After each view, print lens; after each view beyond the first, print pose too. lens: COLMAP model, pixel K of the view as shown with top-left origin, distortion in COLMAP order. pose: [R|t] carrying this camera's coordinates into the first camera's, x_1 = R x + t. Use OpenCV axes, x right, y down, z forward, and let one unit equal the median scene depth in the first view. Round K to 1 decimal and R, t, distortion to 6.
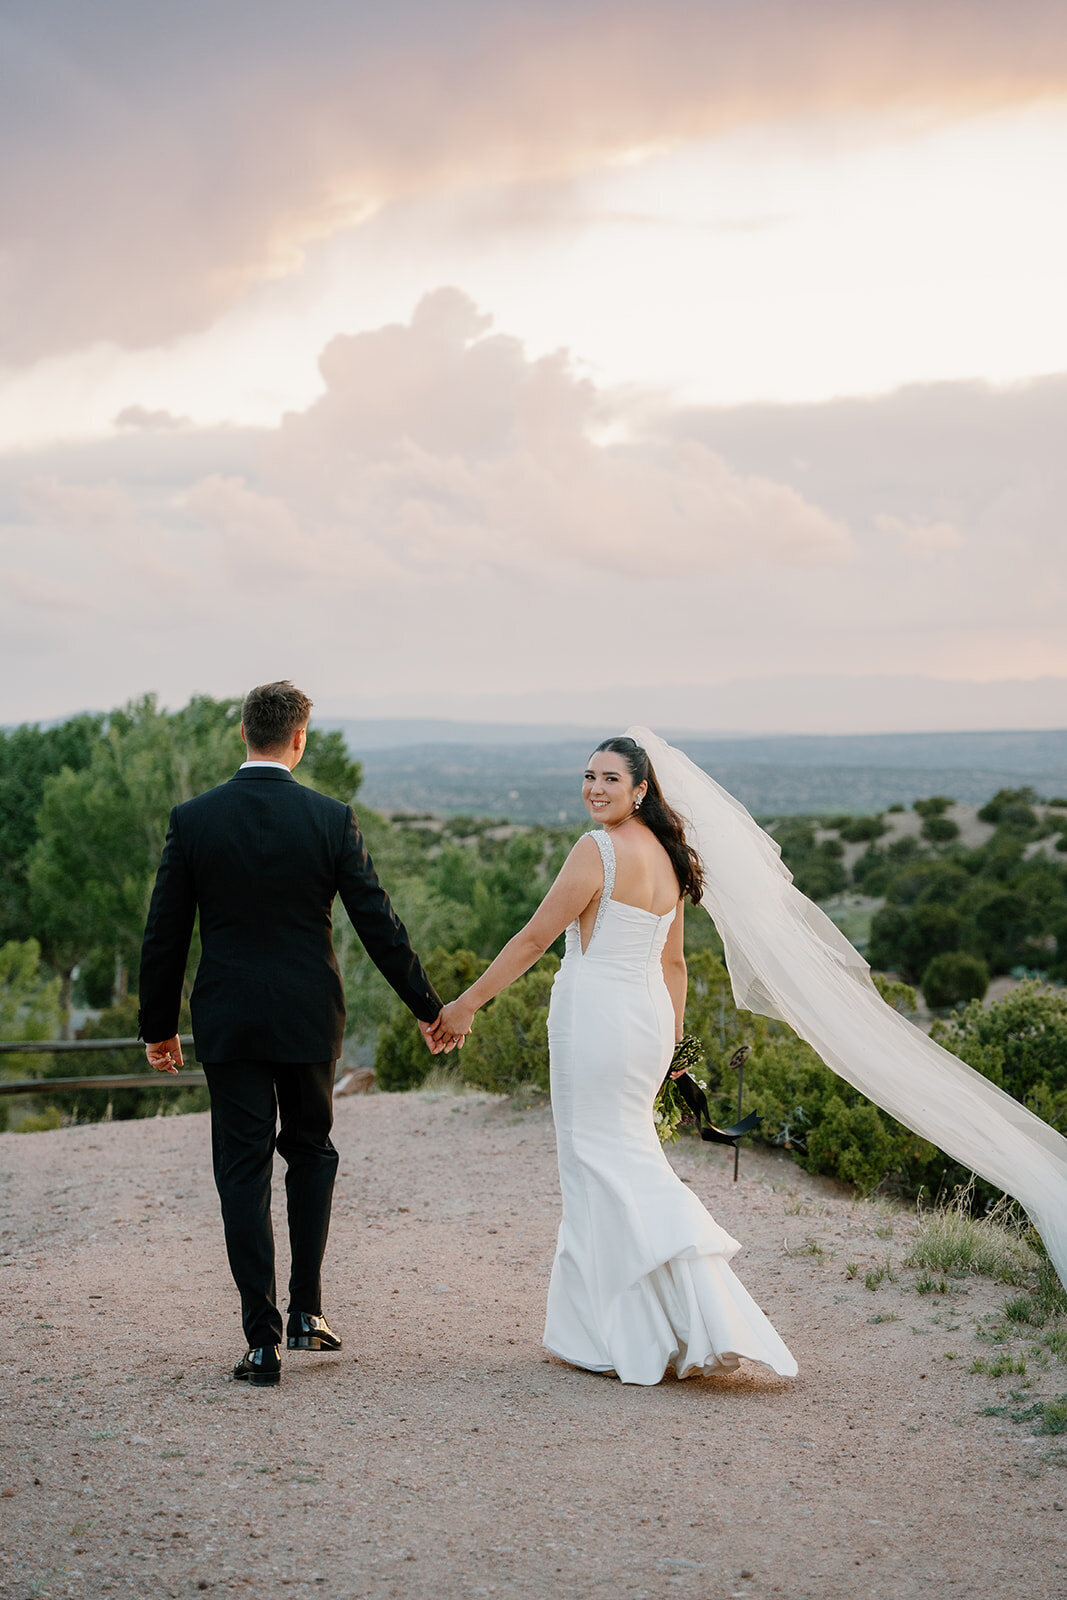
lens RADIAL K [[2959.6, 0, 528.8], [0, 2959.6, 794.3], [0, 0, 1]] dist [0.167265, 0.000000]
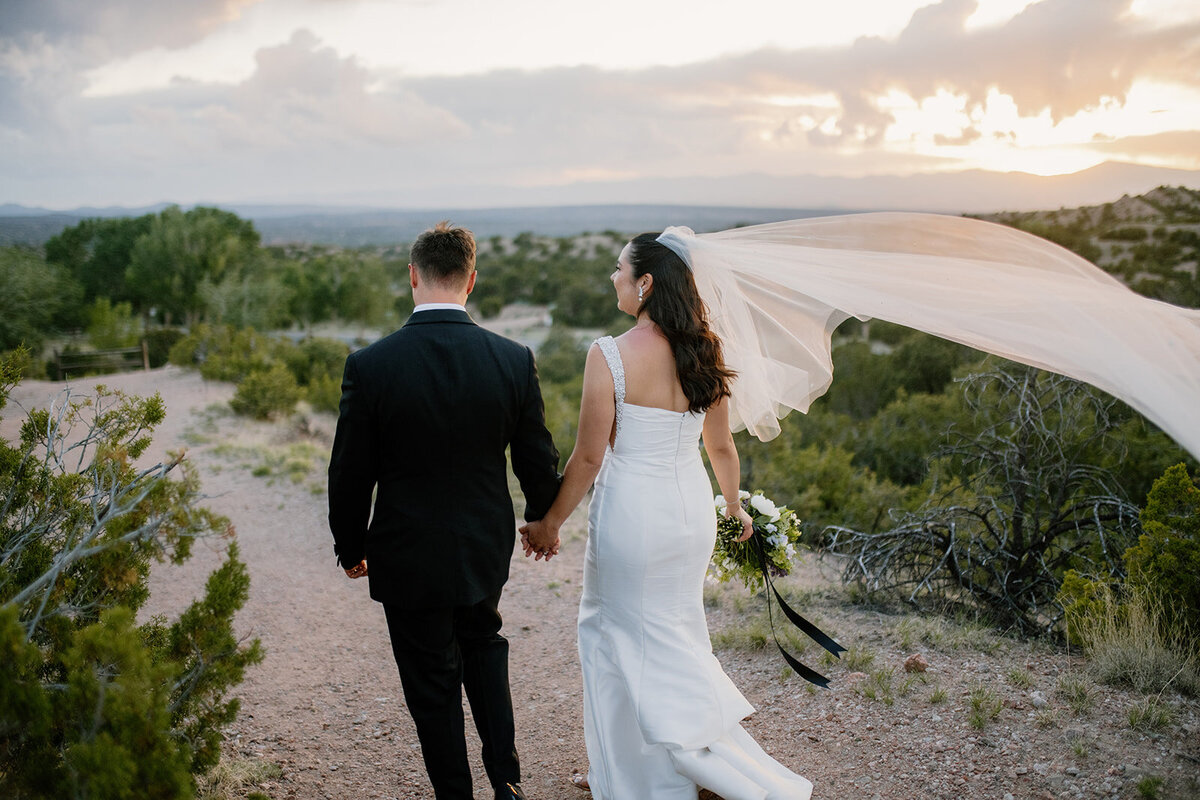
lens RADIAL K [[1175.5, 0, 603.7], [0, 1175.5, 403.1], [0, 0, 1]] dist [-0.017762, 0.000000]
pose [[0.980263, -0.039896, 0.193630, 0.023918], [0.010677, 0.988680, 0.149657, -0.008062], [-0.197409, -0.144636, 0.969593, -0.064574]]
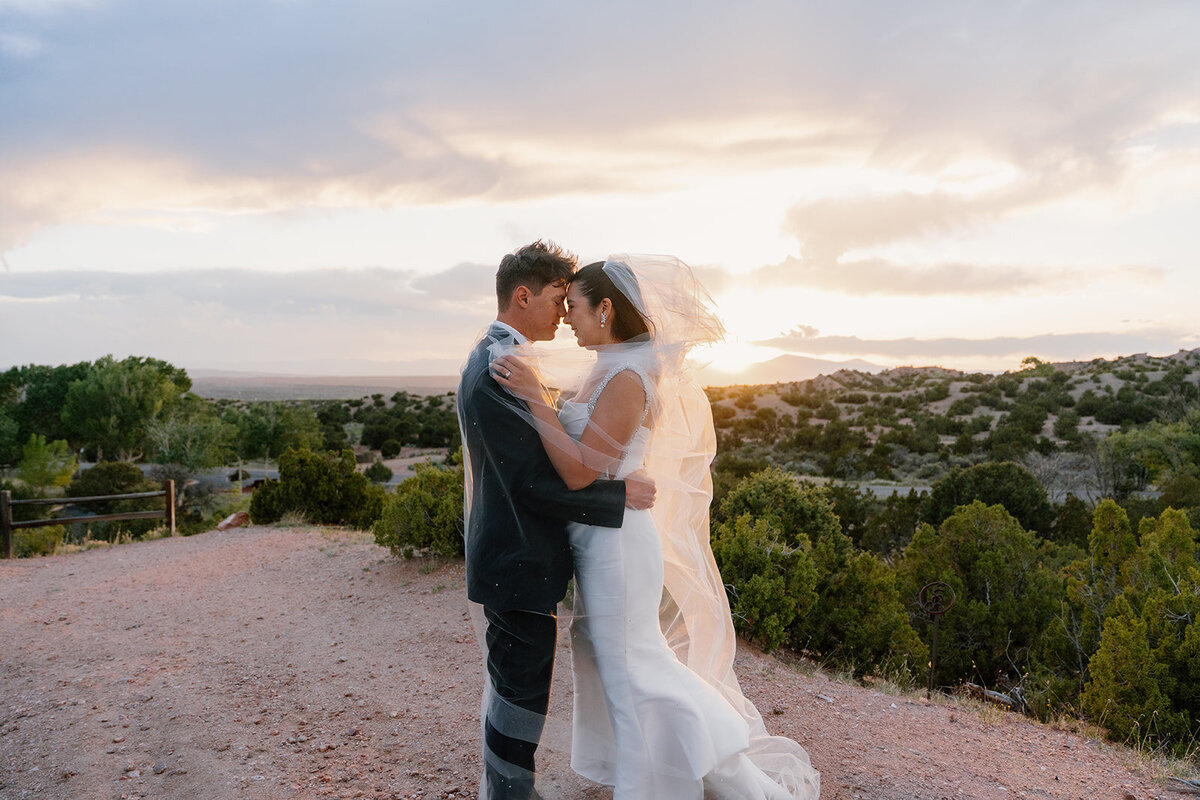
lens RADIAL K [[806.5, 0, 592.0], [0, 806.5, 418.6], [0, 0, 1]] dist [0.007638, -0.003356]
pose [[0.917310, -0.003255, 0.398161, -0.007298], [-0.008307, 0.999593, 0.027309, 0.002235], [-0.398087, -0.028358, 0.916909, 0.056806]]
